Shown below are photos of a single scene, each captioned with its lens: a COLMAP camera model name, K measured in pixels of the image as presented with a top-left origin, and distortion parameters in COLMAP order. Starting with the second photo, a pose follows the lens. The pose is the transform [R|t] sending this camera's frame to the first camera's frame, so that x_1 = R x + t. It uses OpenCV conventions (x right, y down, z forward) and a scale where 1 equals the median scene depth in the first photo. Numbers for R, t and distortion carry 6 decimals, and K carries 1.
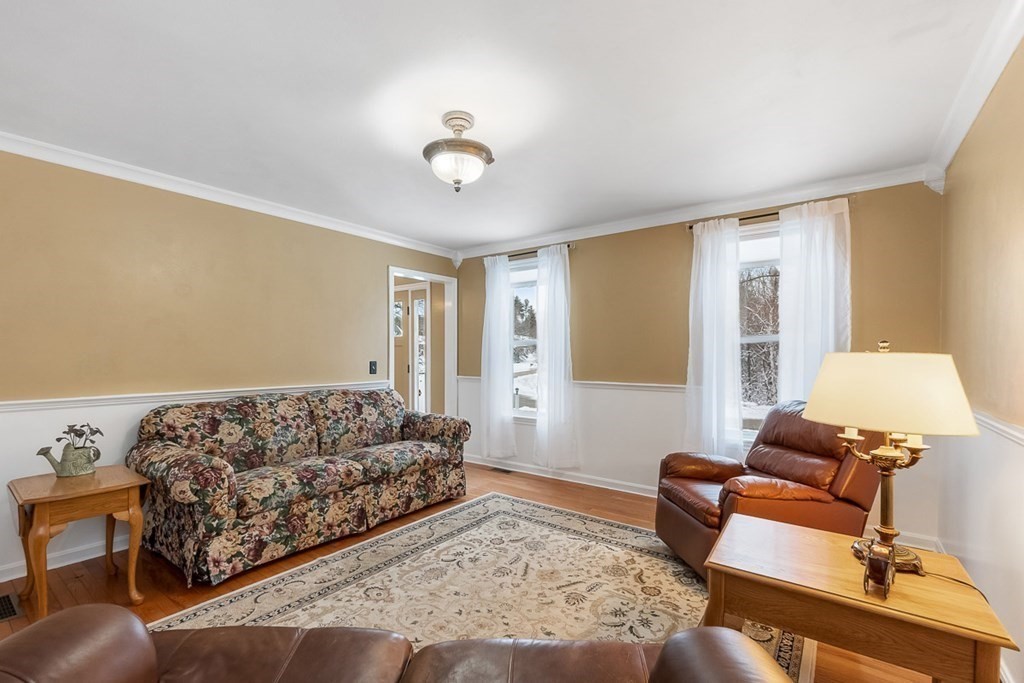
lens RADIAL K [[444.9, 0, 512.0], [0, 444.9, 349.4], [0, 0, 1]] dist [-0.002810, -0.000364]
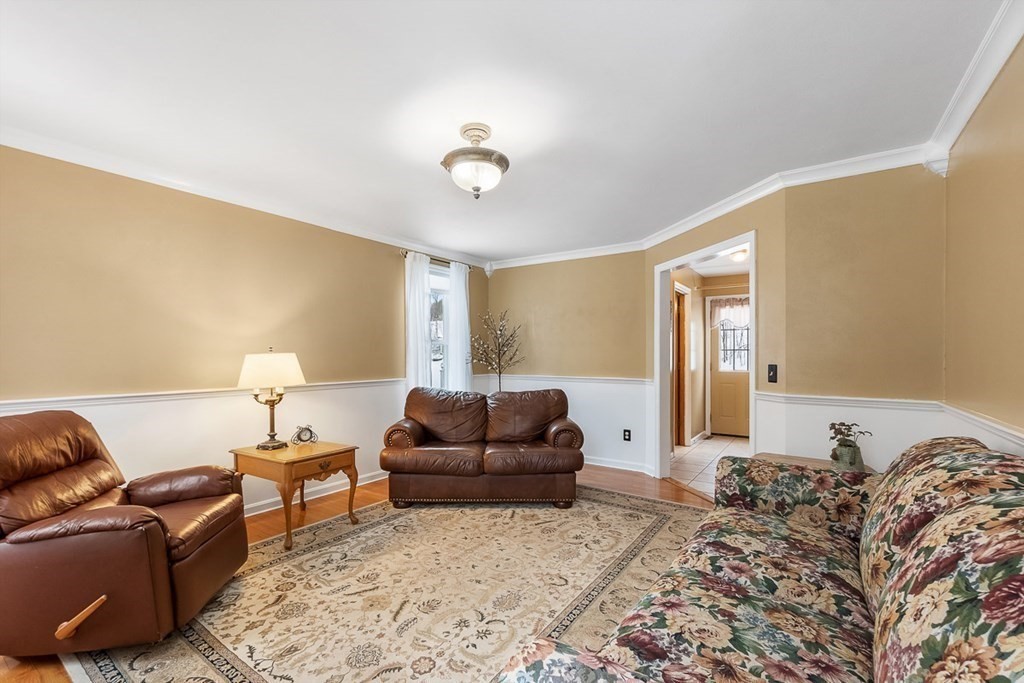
lens RADIAL K [[444.9, 0, 512.2], [0, 444.9, 348.6], [0, 0, 1]] dist [-0.002810, -0.000364]
pose [[-0.999382, -0.002542, -0.035055, -0.150537], [-0.001096, 0.999149, -0.041229, 0.039035], [0.035130, -0.041165, -0.998535, 1.874637]]
